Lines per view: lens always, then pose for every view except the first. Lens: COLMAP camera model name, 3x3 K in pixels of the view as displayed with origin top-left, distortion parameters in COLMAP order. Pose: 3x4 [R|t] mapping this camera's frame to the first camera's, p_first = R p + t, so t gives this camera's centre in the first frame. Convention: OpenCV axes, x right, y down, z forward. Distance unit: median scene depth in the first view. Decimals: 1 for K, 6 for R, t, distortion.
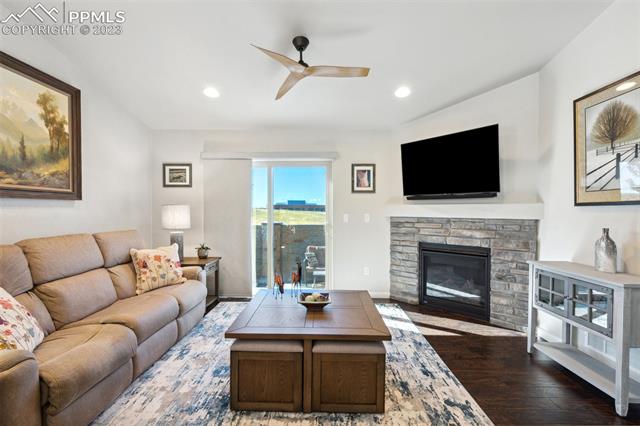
lens RADIAL K [[294.7, 0, 317.9], [0, 294.7, 211.2], [0, 0, 1]] dist [-0.002808, 0.000783]
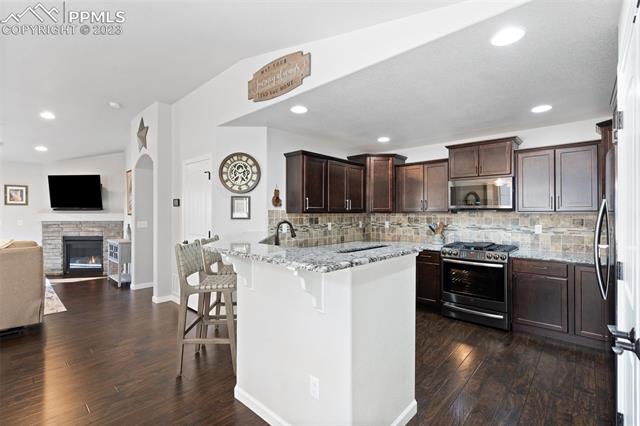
lens RADIAL K [[294.7, 0, 318.1], [0, 294.7, 212.5], [0, 0, 1]] dist [-0.002808, 0.000783]
pose [[0.678580, -0.004096, 0.734515, 0.114324], [0.007275, 0.999973, -0.001145, -0.016218], [-0.734491, 0.006120, 0.678591, -1.231446]]
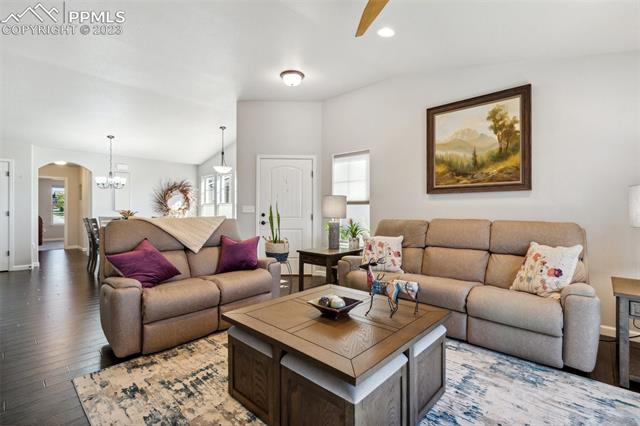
lens RADIAL K [[294.7, 0, 319.0], [0, 294.7, 211.0], [0, 0, 1]] dist [-0.002808, 0.000783]
pose [[-0.670053, 0.001456, -0.742311, 0.491707], [-0.004402, 0.999973, 0.005935, 0.036067], [0.742300, 0.007244, -0.670029, 1.223124]]
